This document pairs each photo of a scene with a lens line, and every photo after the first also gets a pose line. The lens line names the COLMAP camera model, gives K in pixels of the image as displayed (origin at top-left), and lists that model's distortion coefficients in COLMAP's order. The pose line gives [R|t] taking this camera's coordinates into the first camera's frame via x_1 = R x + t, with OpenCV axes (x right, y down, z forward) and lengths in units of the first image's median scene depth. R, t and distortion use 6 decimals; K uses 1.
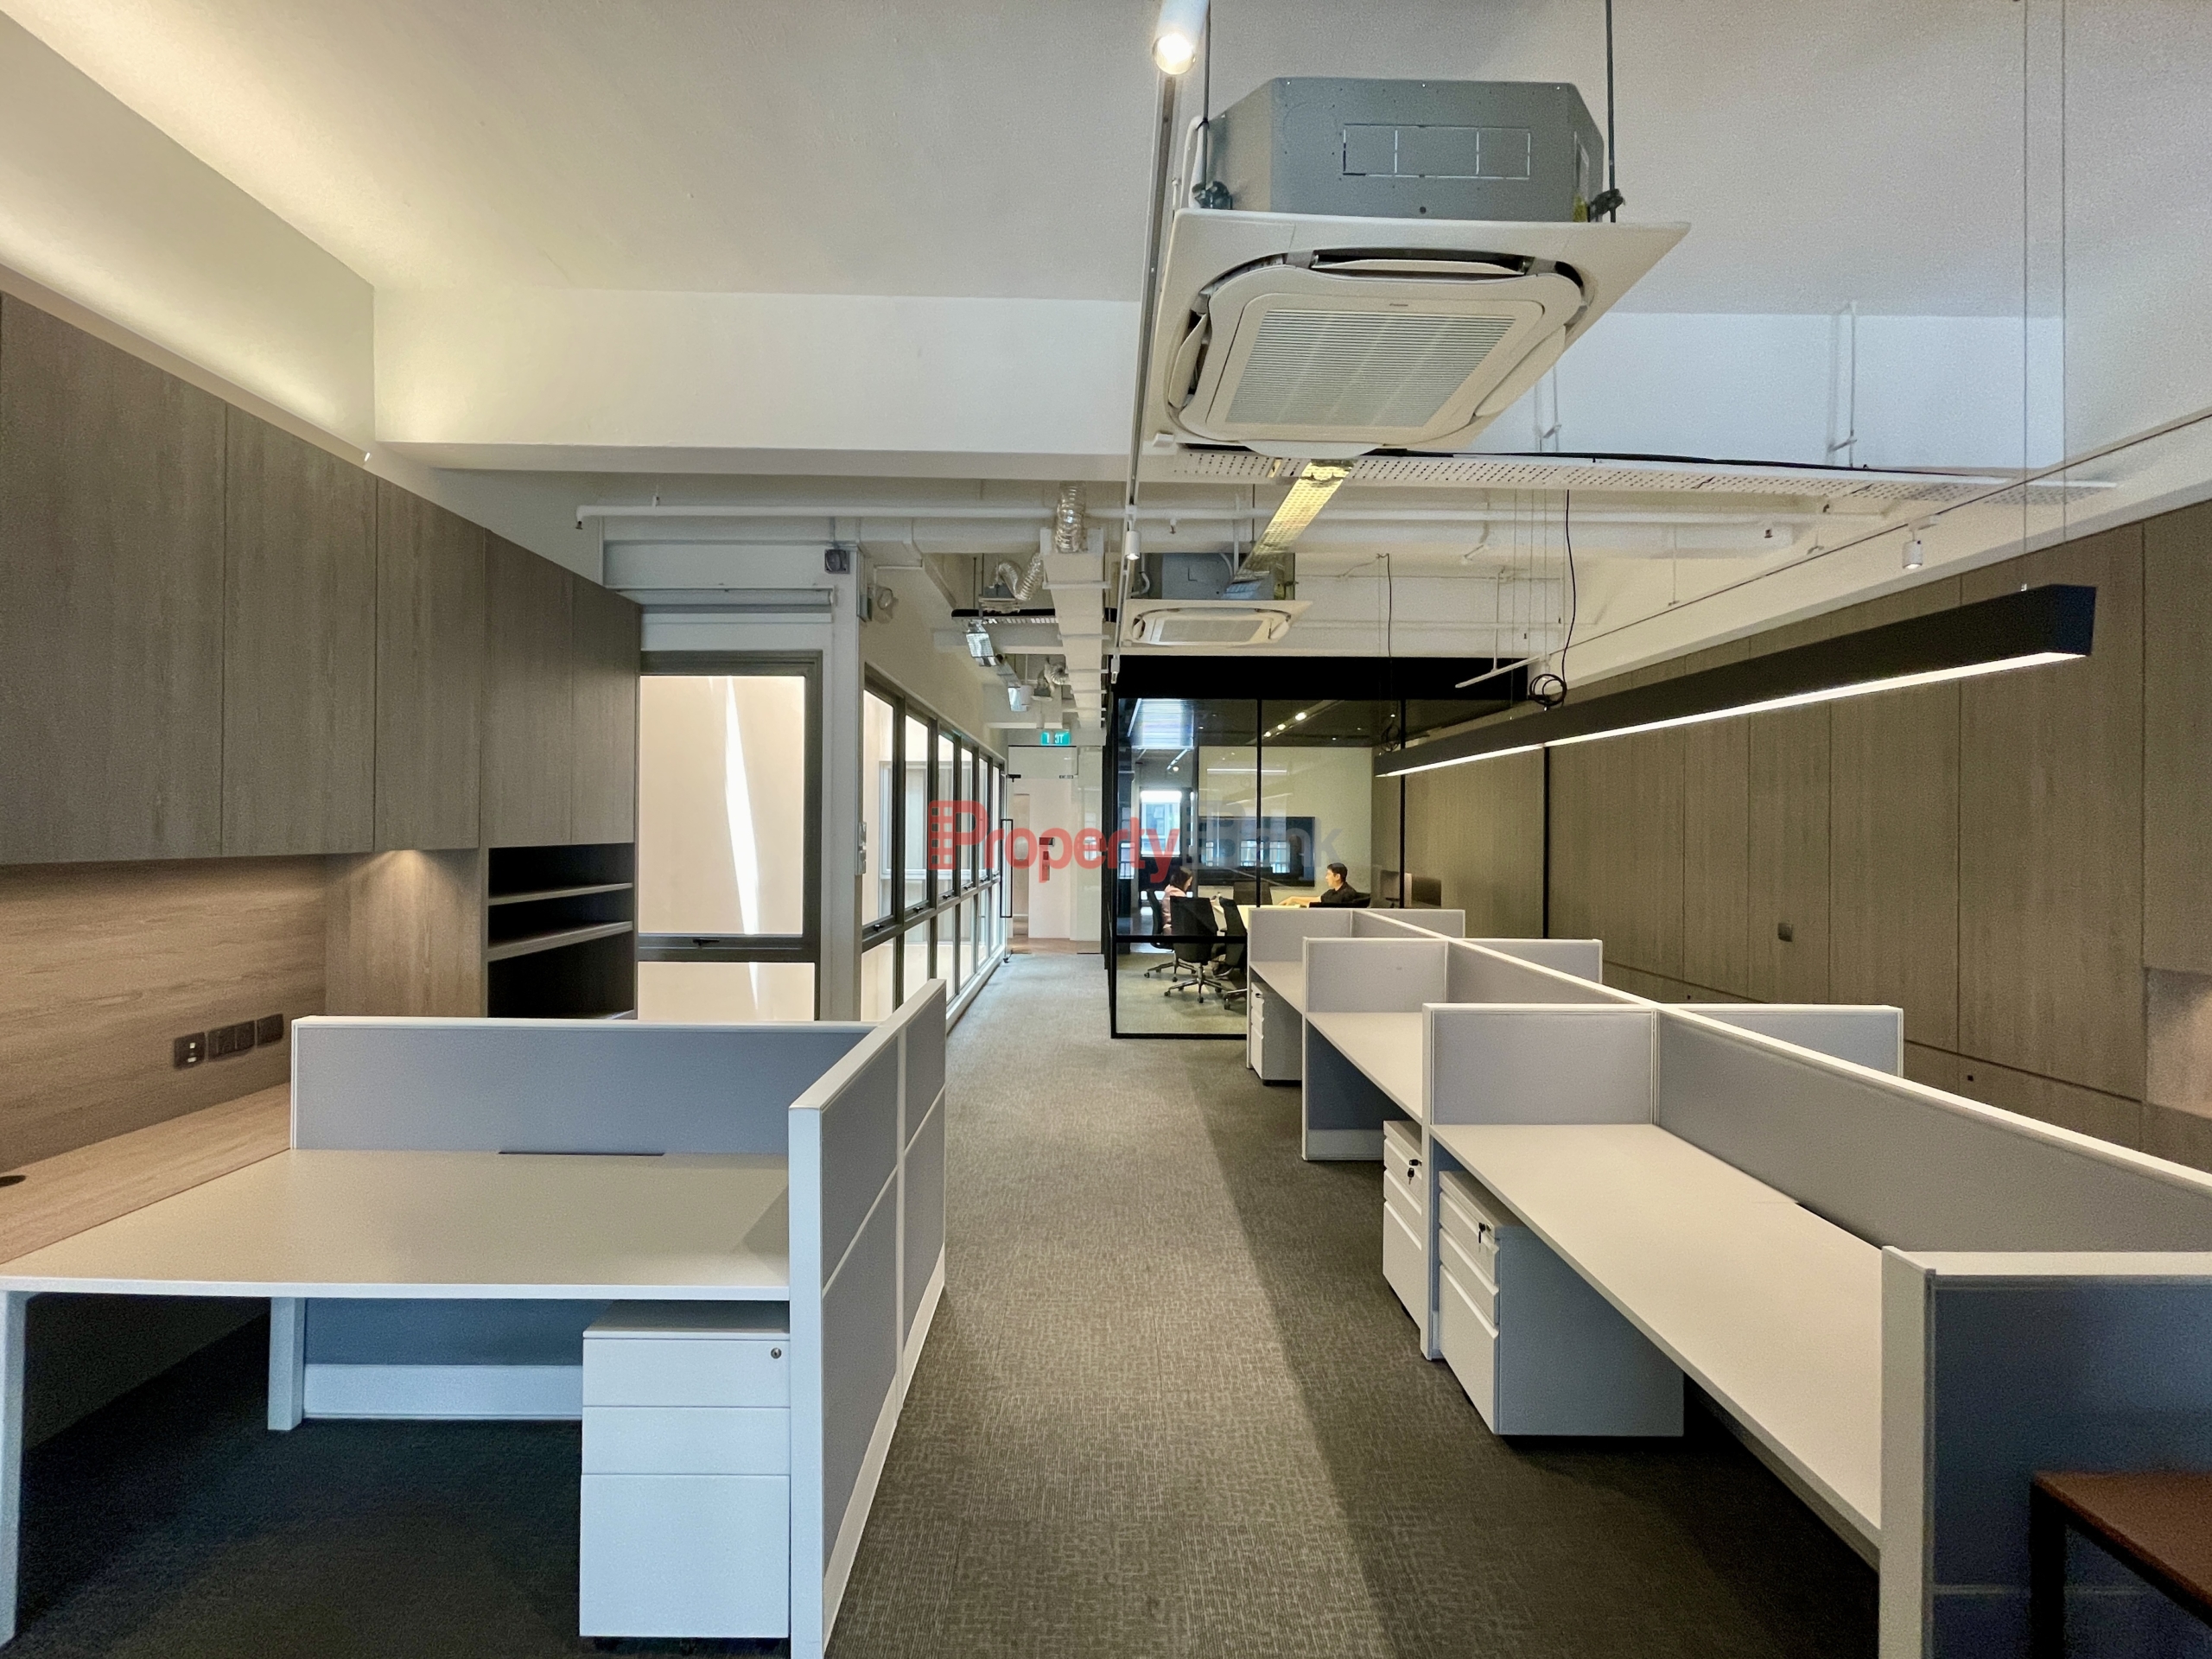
lens RADIAL K [[889.4, 0, 1106.0], [0, 889.4, 829.5], [0, 0, 1]] dist [-0.001557, 0.000315]
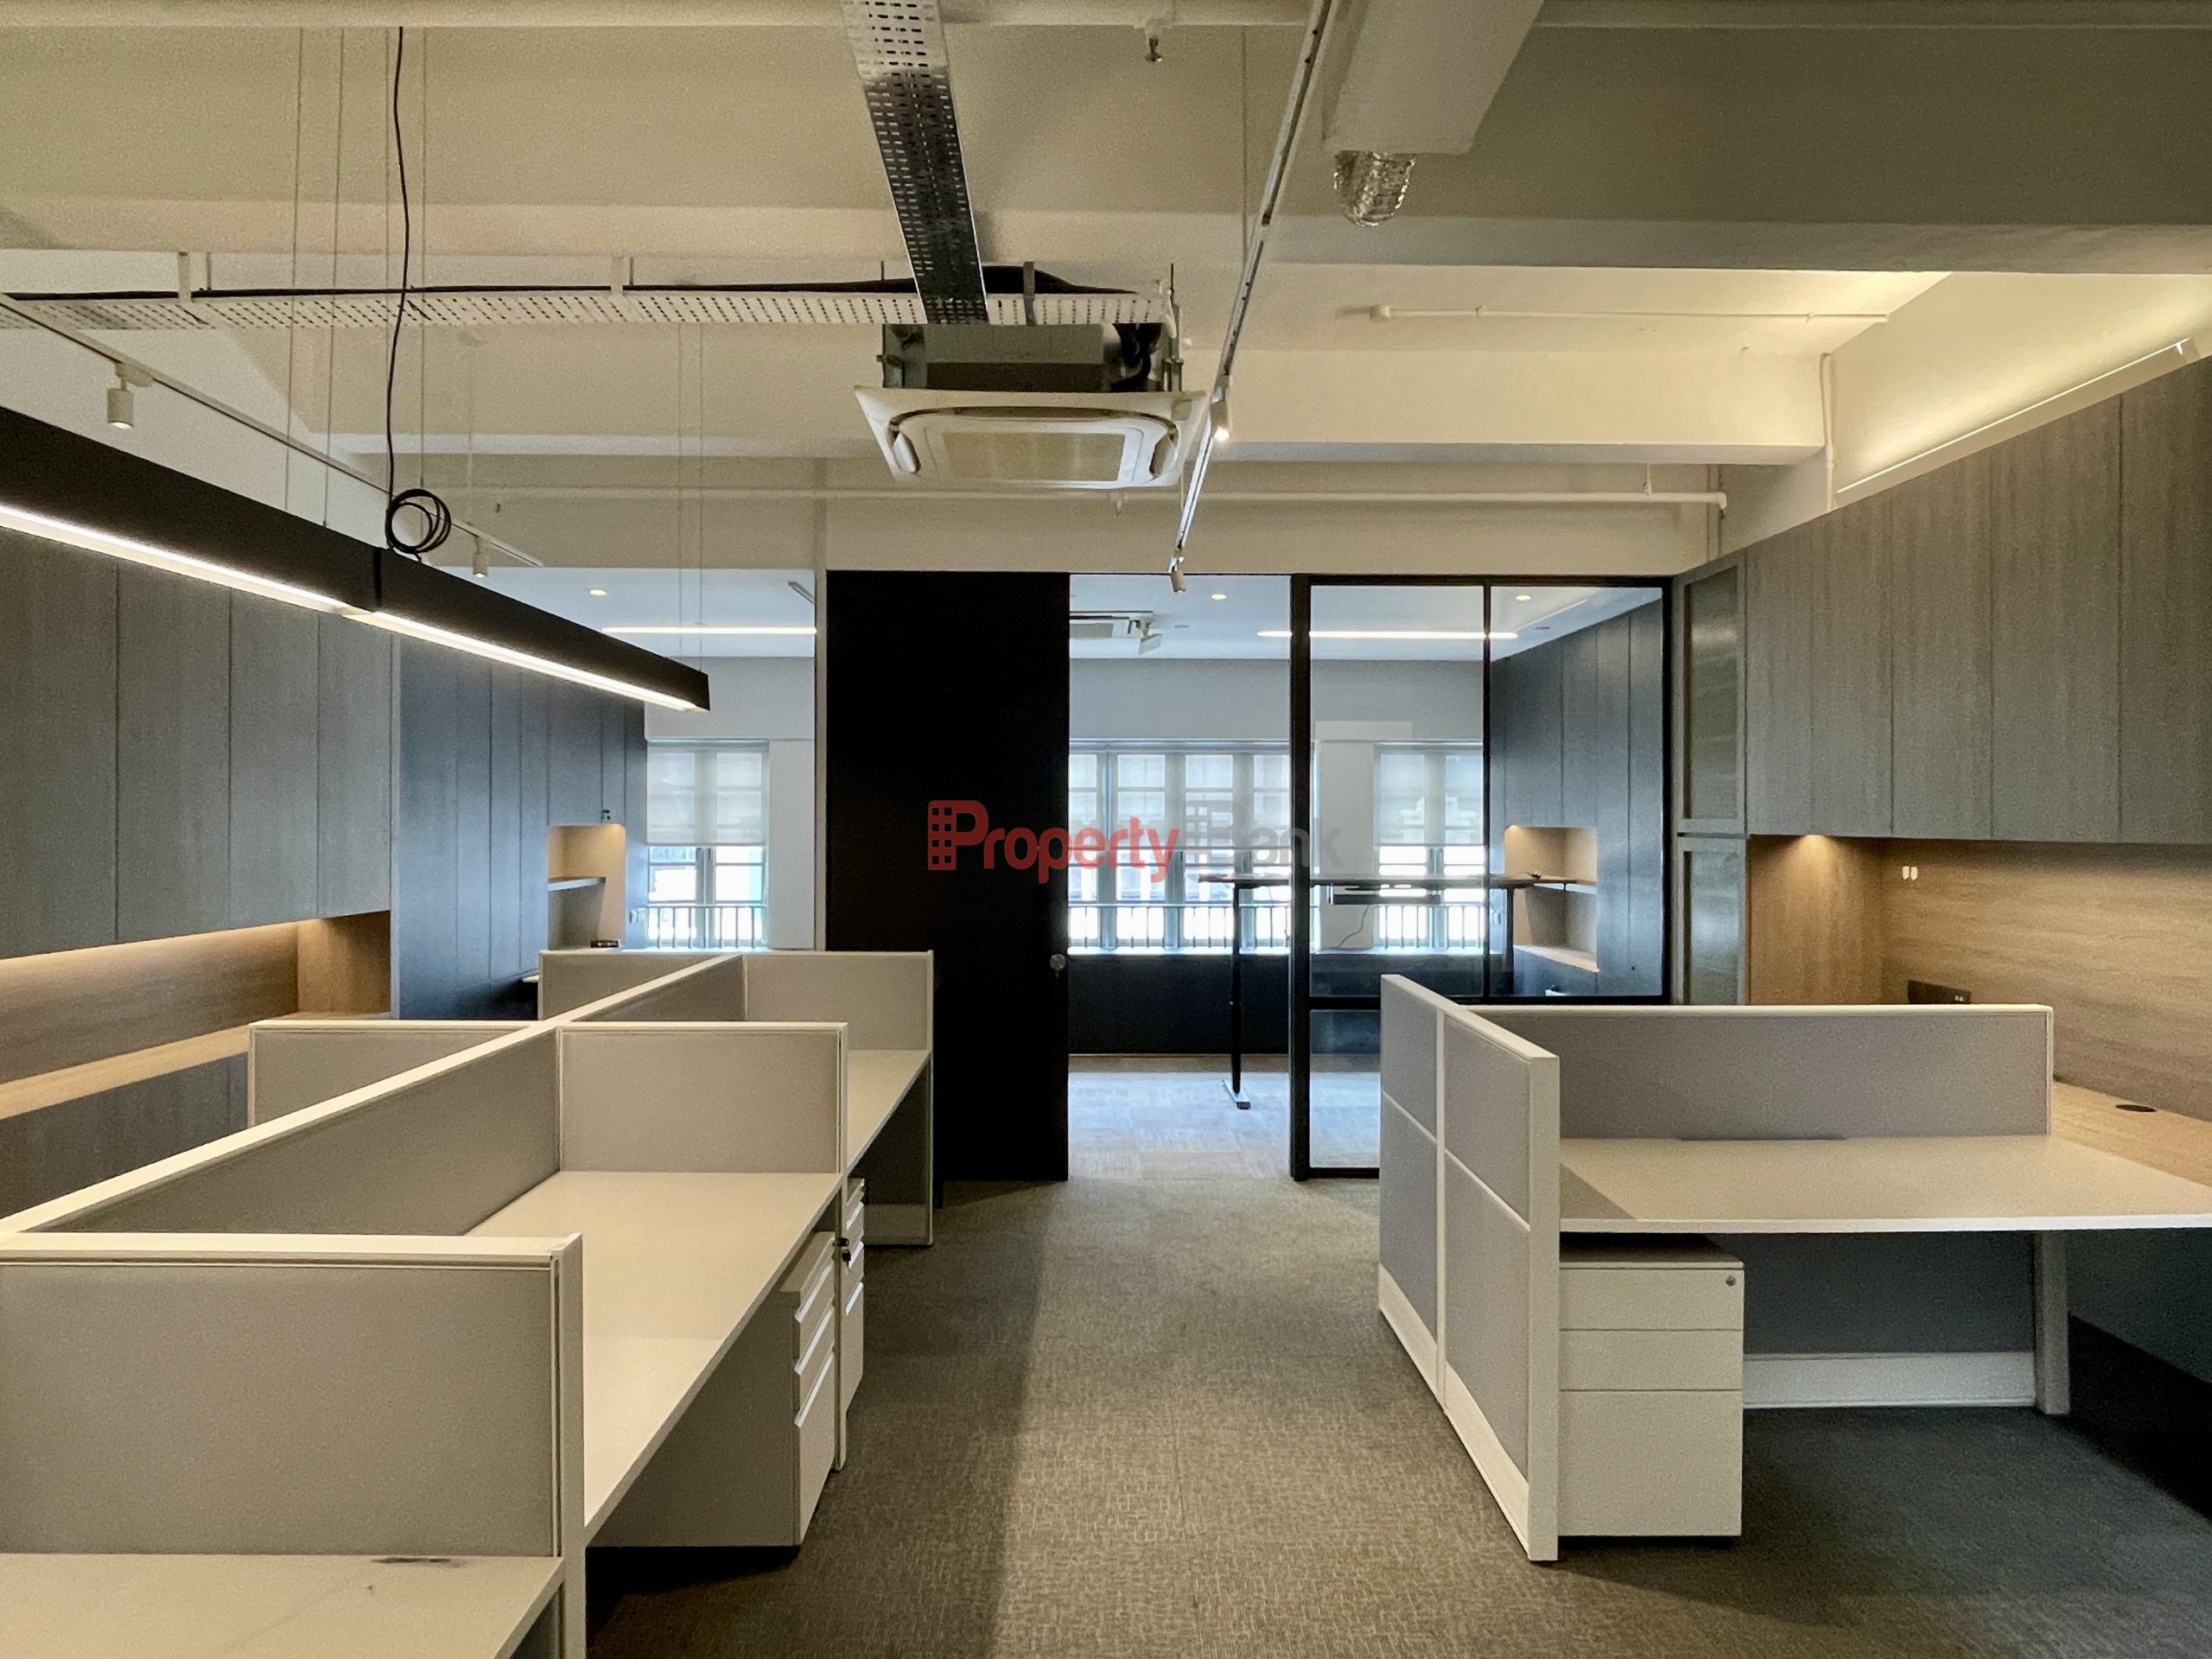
lens RADIAL K [[1314.8, 0, 1106.0], [0, 1314.8, 829.5], [0, 0, 1]] dist [0.019134, -0.000287]
pose [[-0.999971, -0.007234, -0.002257, 0.145960], [-0.007250, 0.999948, 0.007156, 0.013305], [0.002205, 0.007172, -0.999972, 2.451379]]
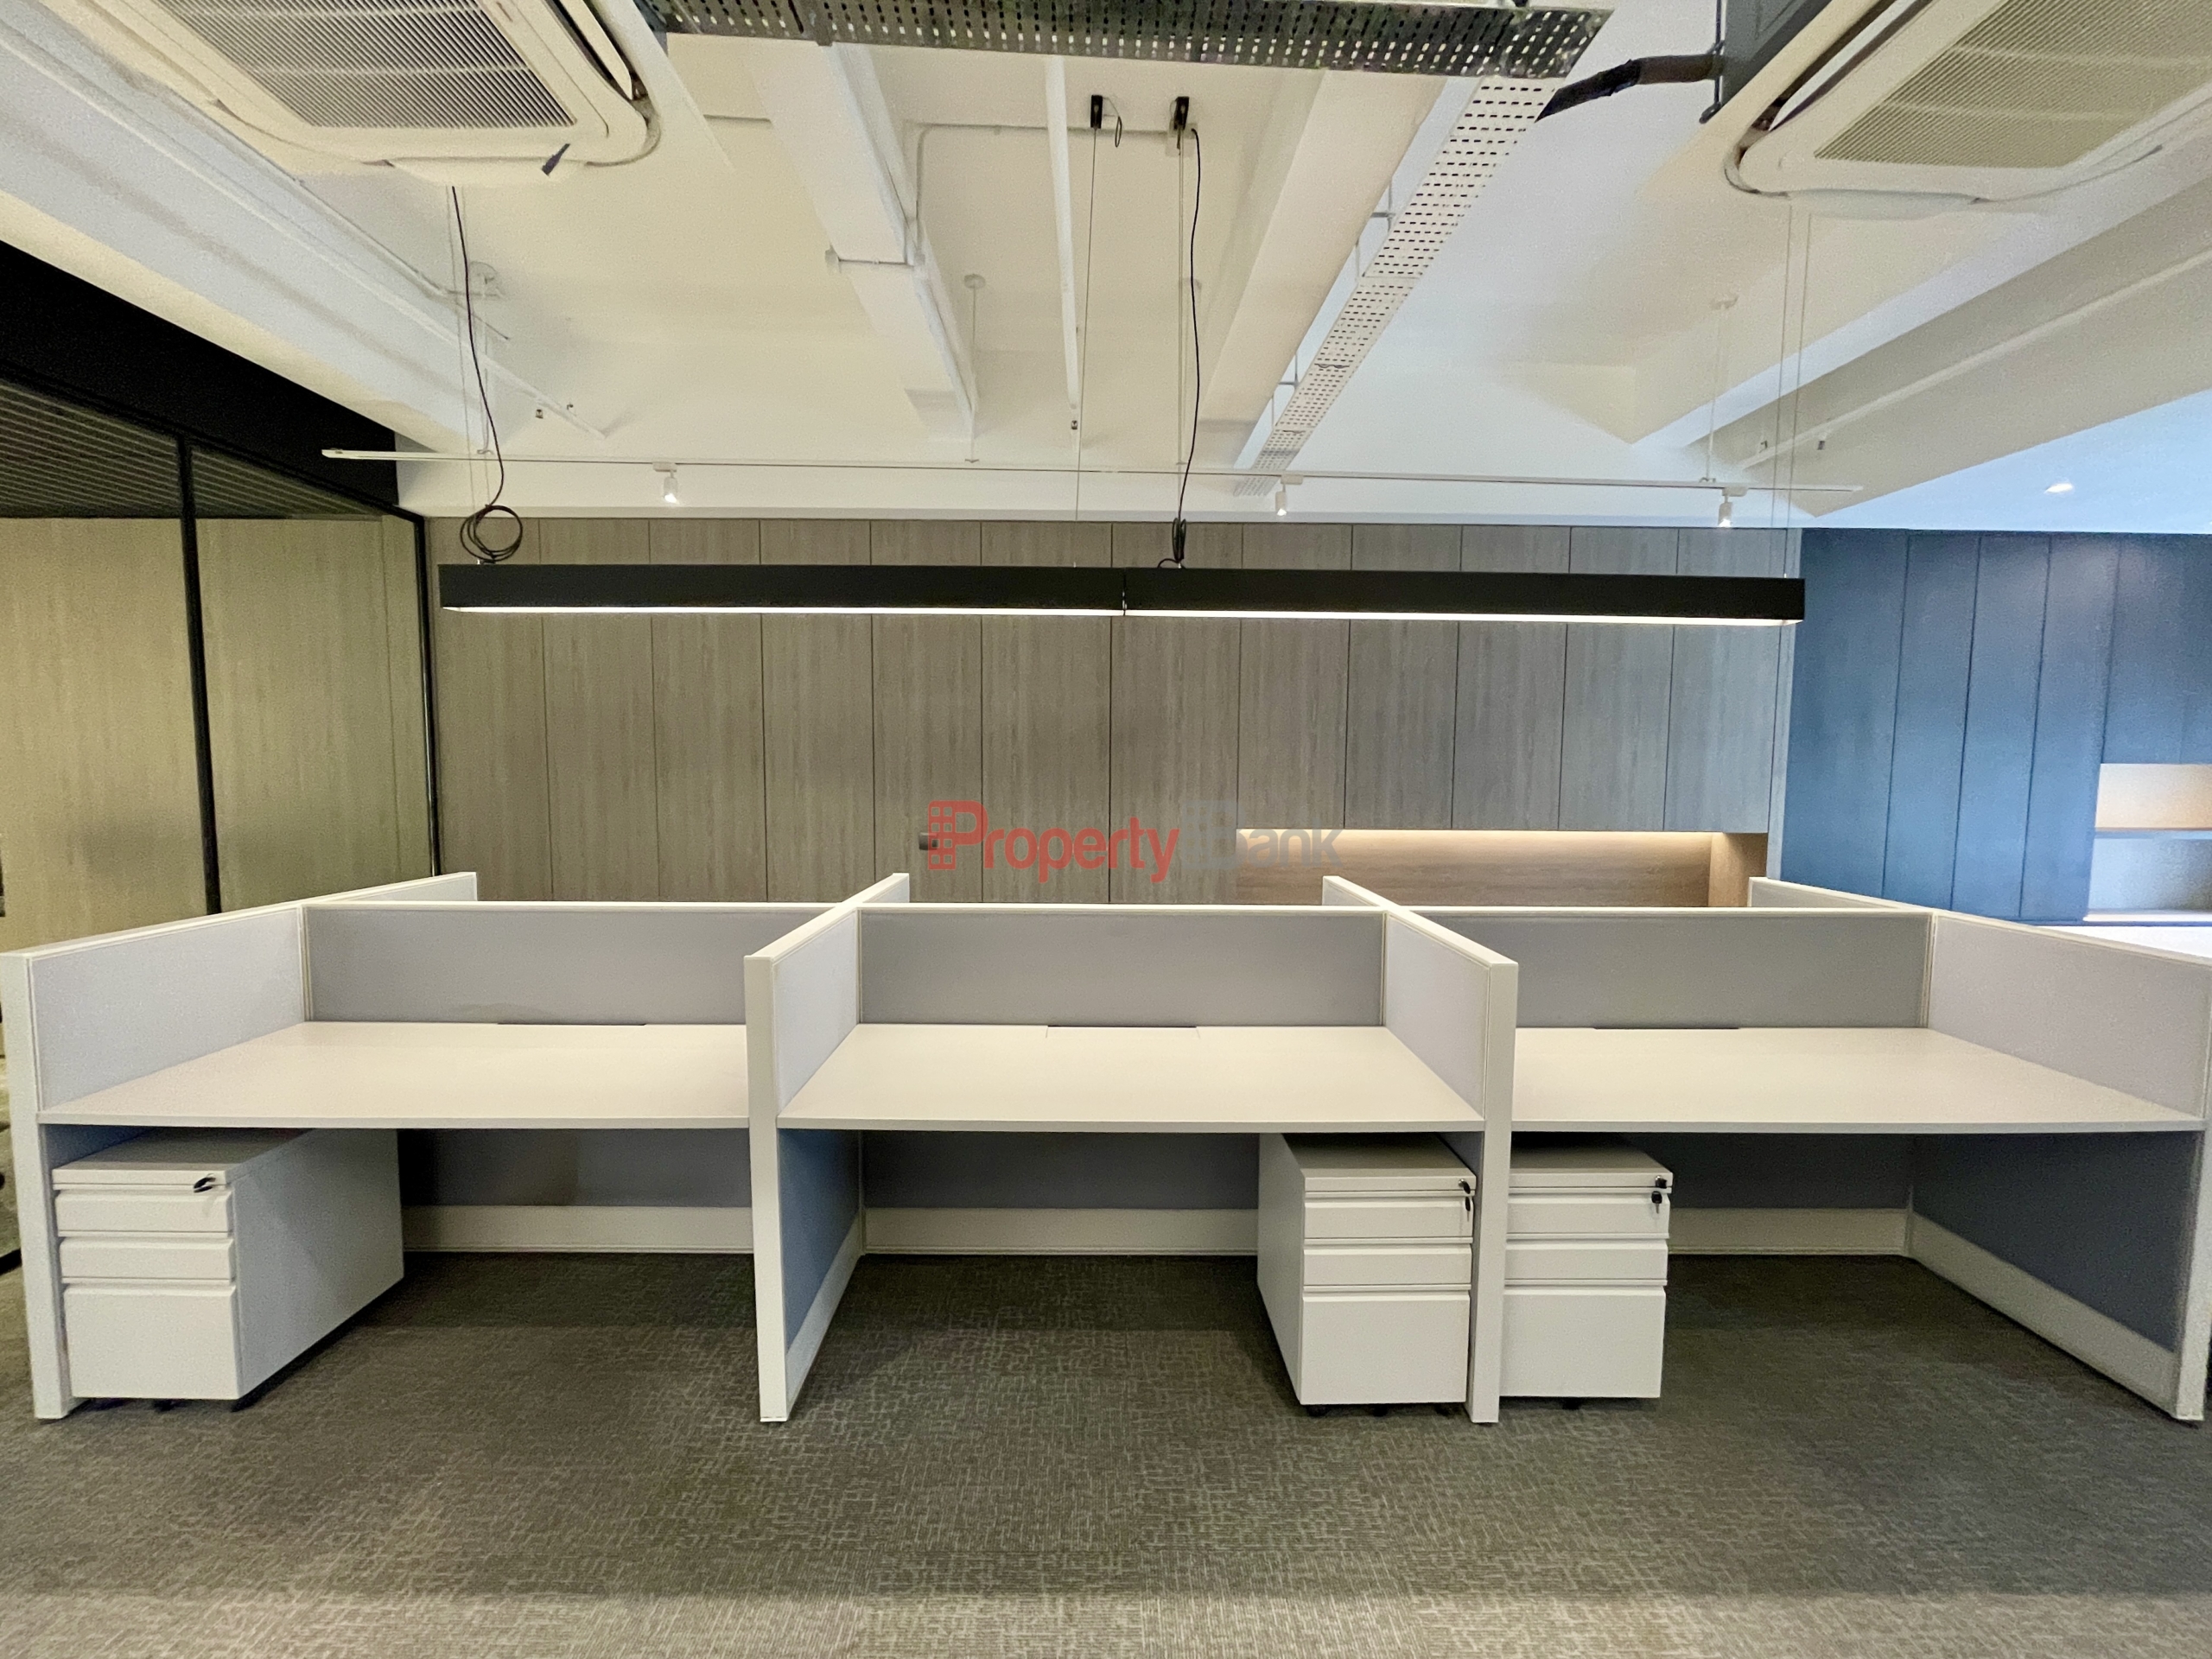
lens RADIAL K [[889.4, 0, 1106.0], [0, 889.4, 829.5], [0, 0, 1]] dist [-0.001557, 0.000315]
pose [[-0.002911, -0.076181, 0.997090, -0.388458], [-0.006215, 0.997076, 0.076162, 0.045713], [-0.999976, -0.005975, -0.003376, 1.489903]]
